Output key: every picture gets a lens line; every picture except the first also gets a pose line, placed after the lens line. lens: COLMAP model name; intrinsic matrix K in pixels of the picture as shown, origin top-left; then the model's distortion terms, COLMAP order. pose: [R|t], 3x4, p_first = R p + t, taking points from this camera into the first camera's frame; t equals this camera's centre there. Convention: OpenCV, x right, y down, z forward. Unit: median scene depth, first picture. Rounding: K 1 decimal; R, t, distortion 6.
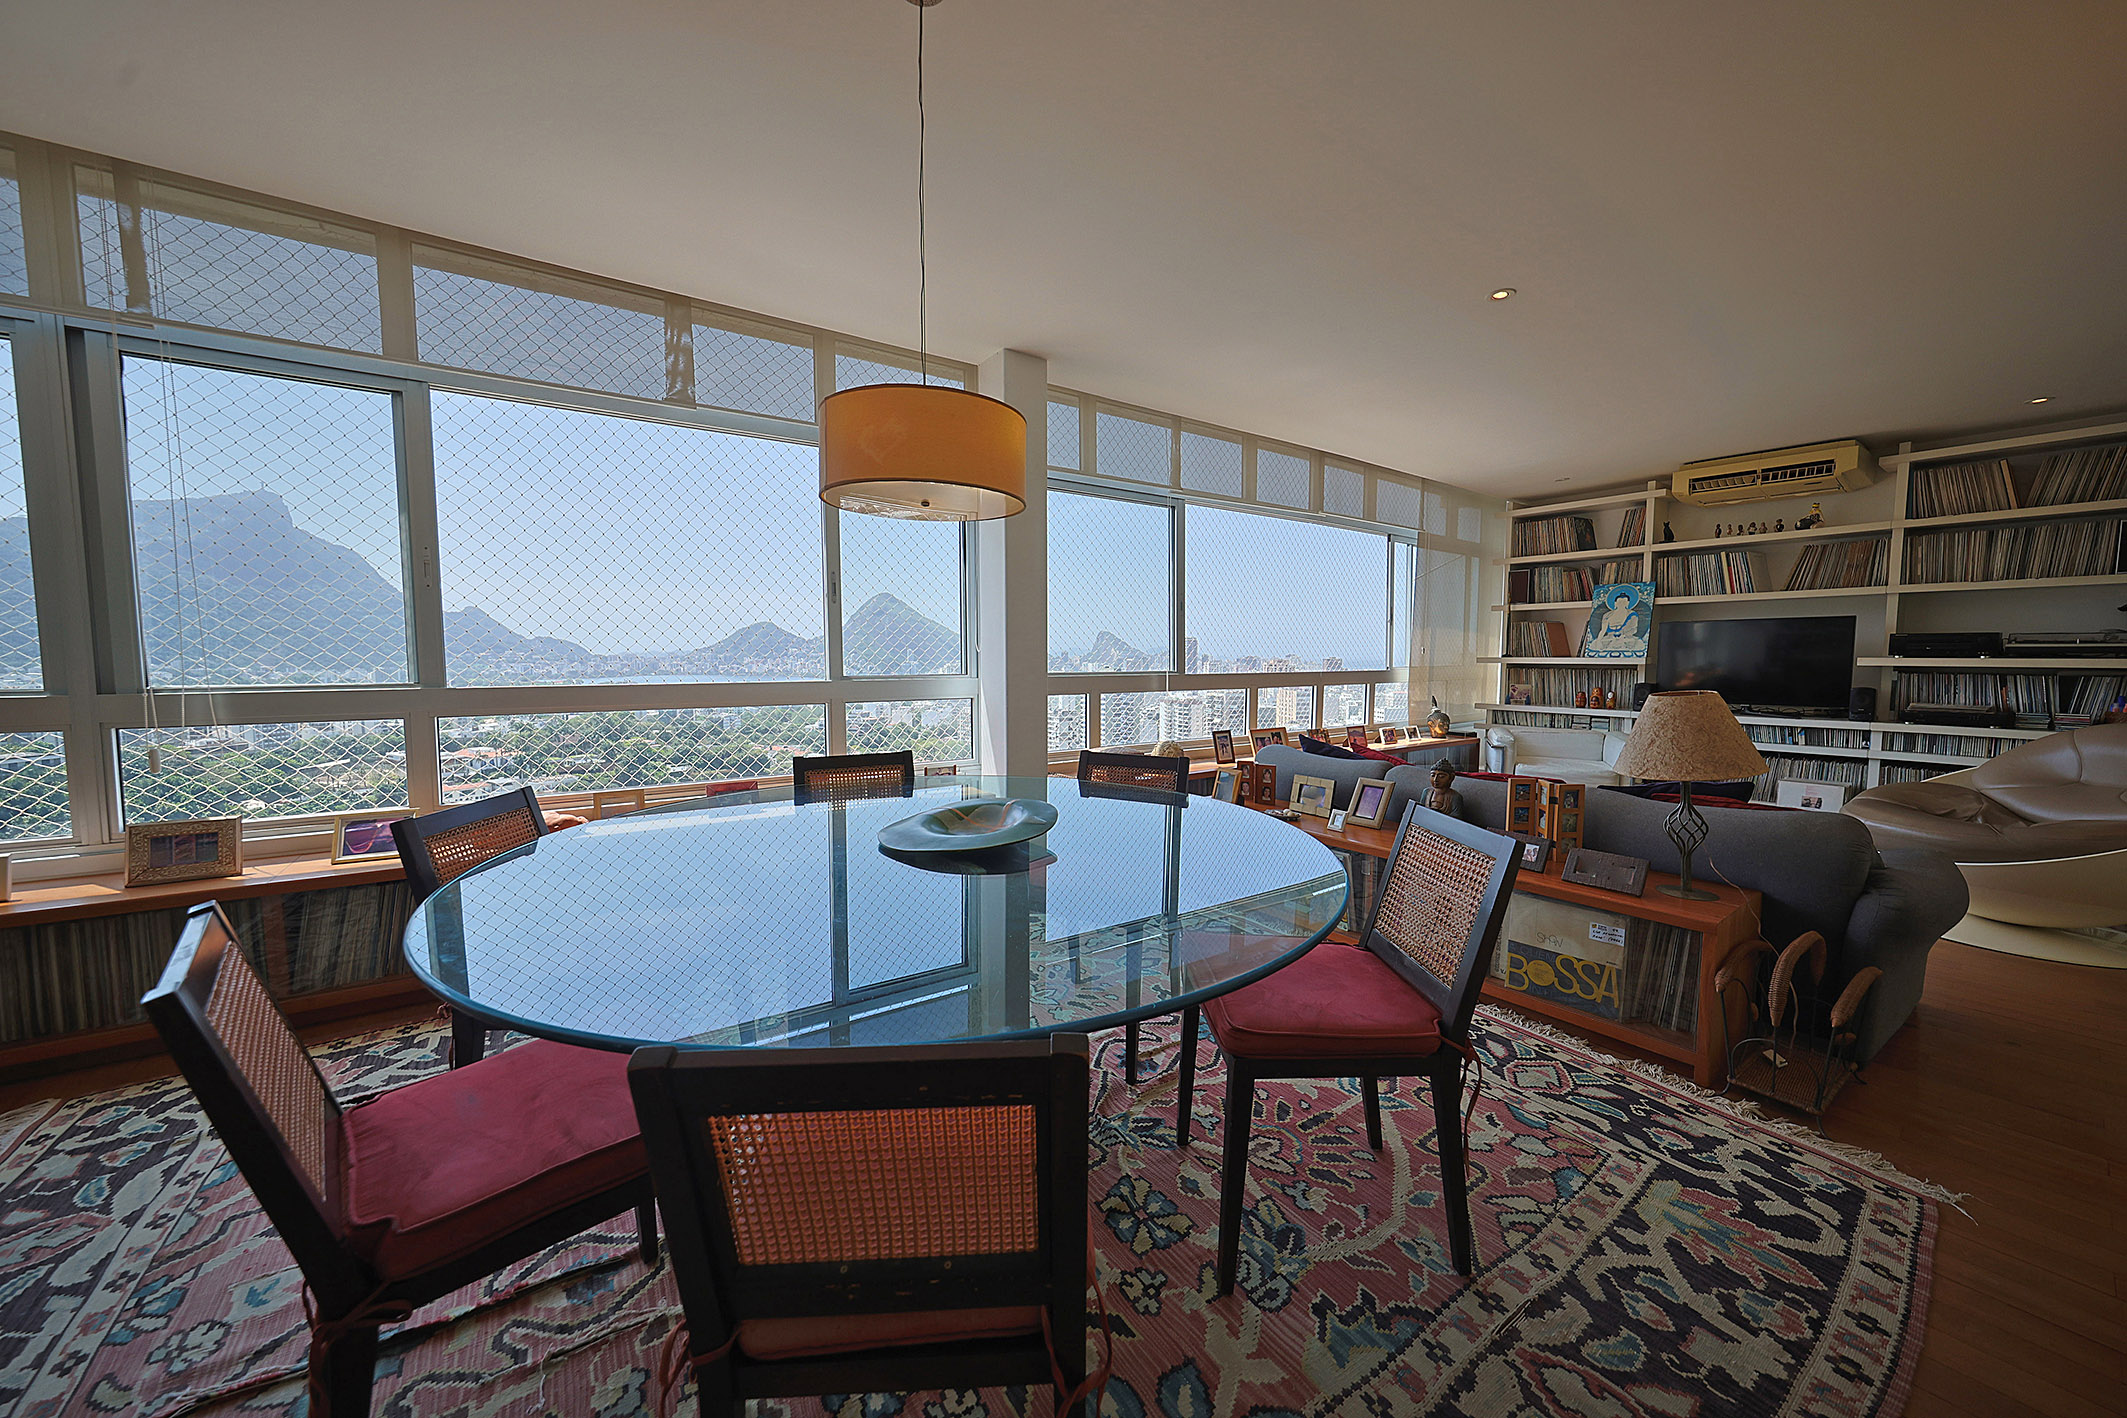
lens RADIAL K [[764.8, 0, 1072.3], [0, 764.8, 715.8], [0, 0, 1]] dist [-0.002358, 0.000133]
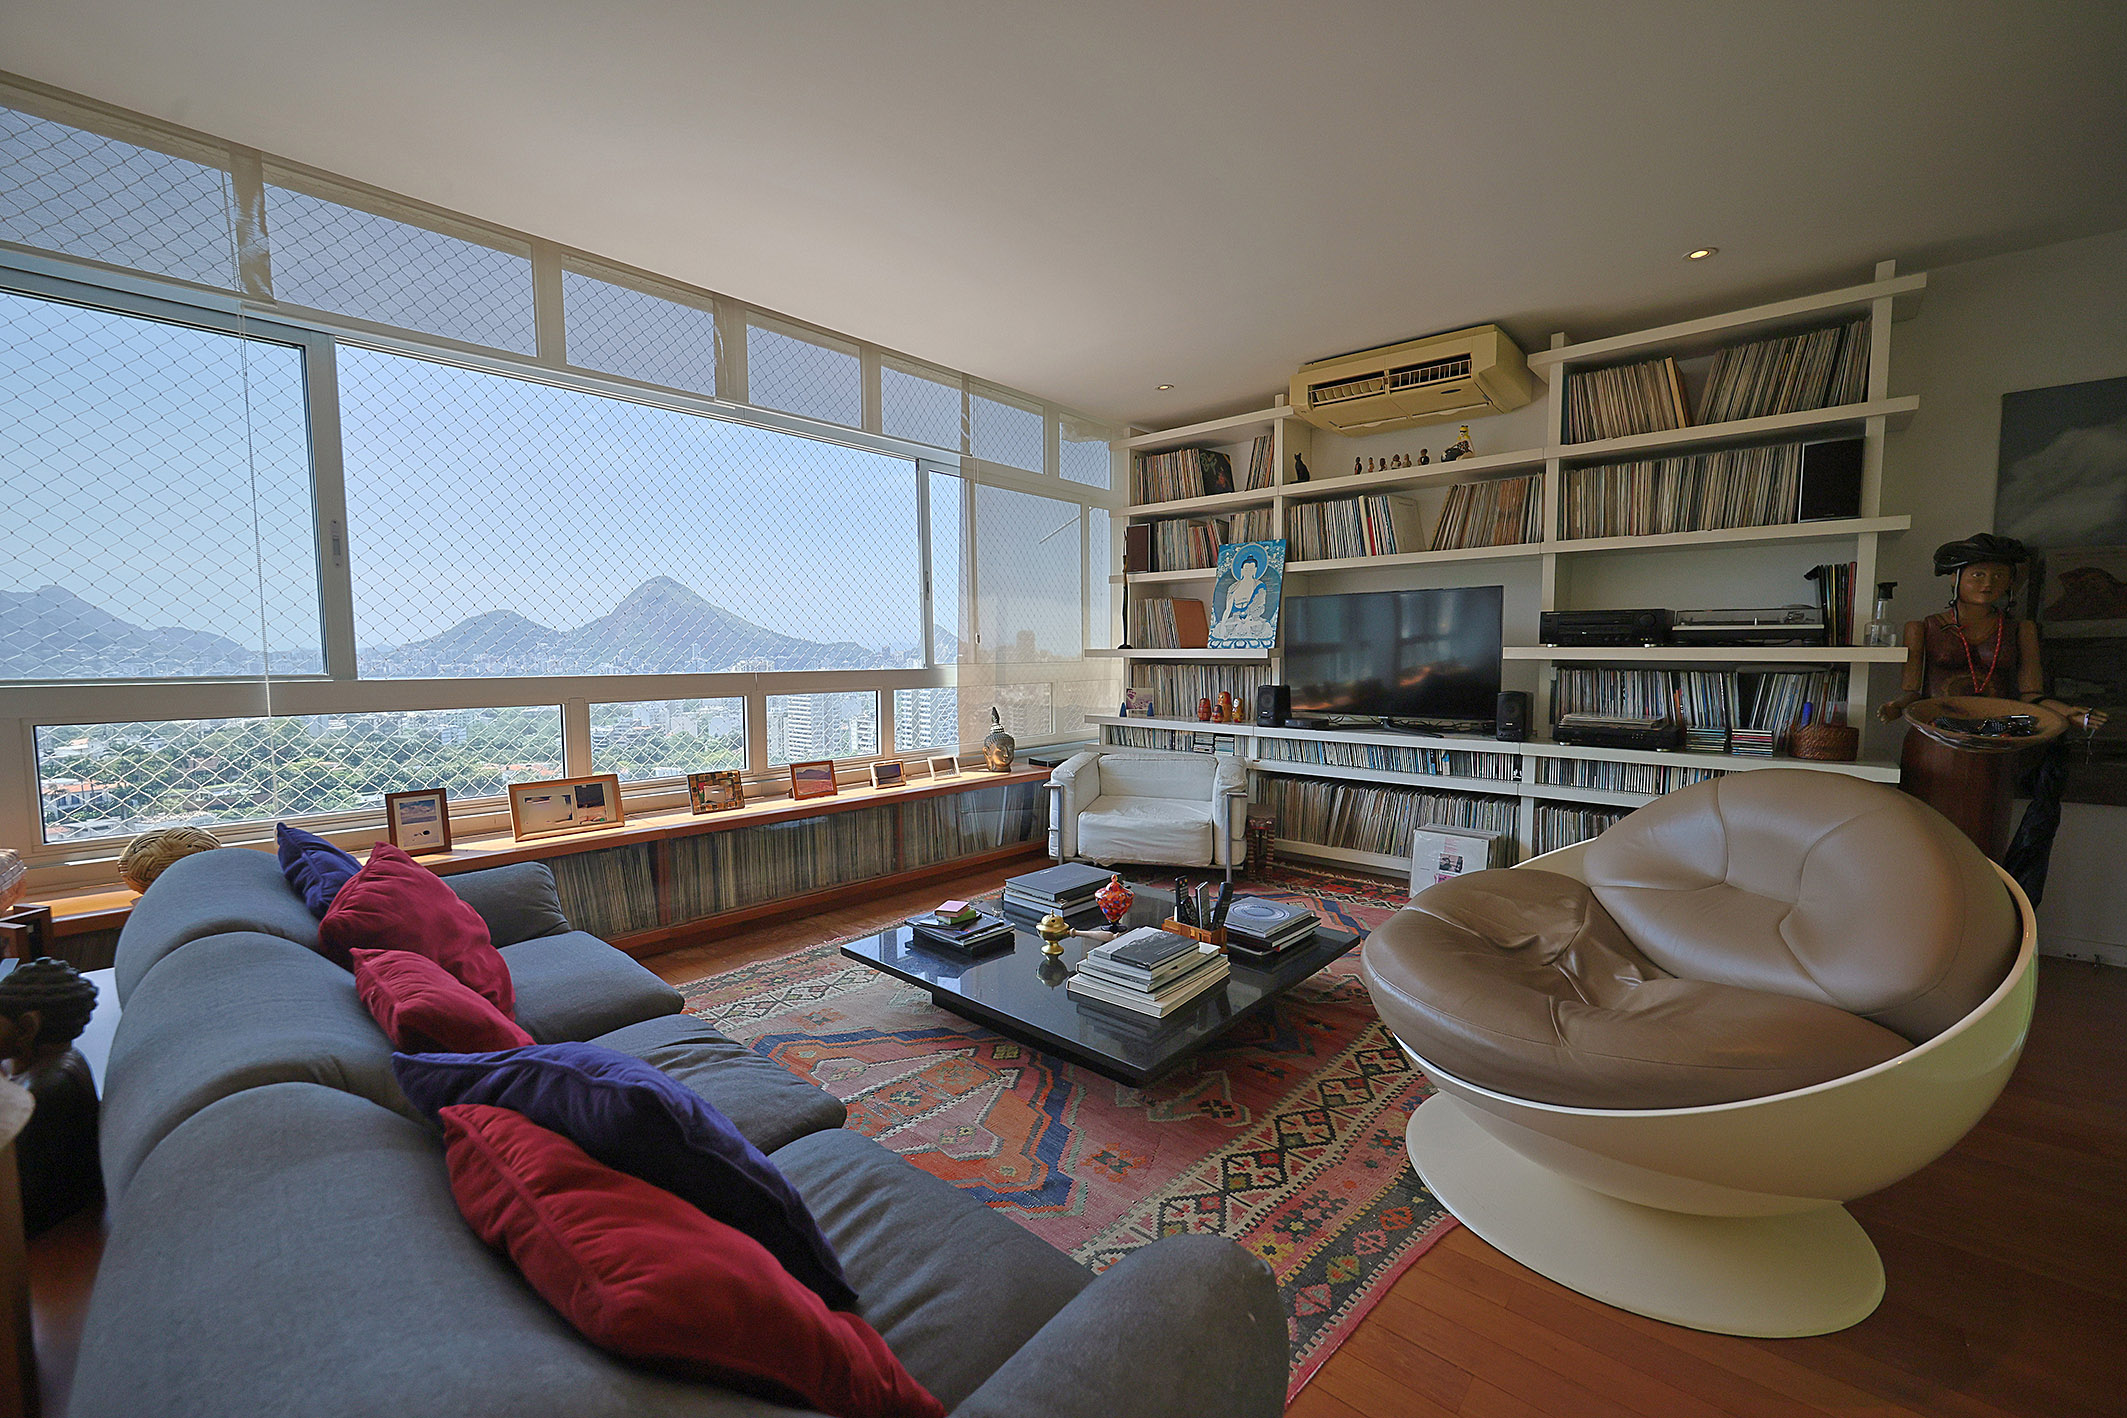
lens RADIAL K [[849.5, 0, 1093.1], [0, 849.5, 714.0], [0, 0, 1]] dist [0.000432, 0.000556]
pose [[0.976081, -0.018446, 0.216623, 0.474513], [0.019161, 0.999816, -0.001200, -0.021568], [-0.216561, 0.005322, 0.976255, 0.320576]]
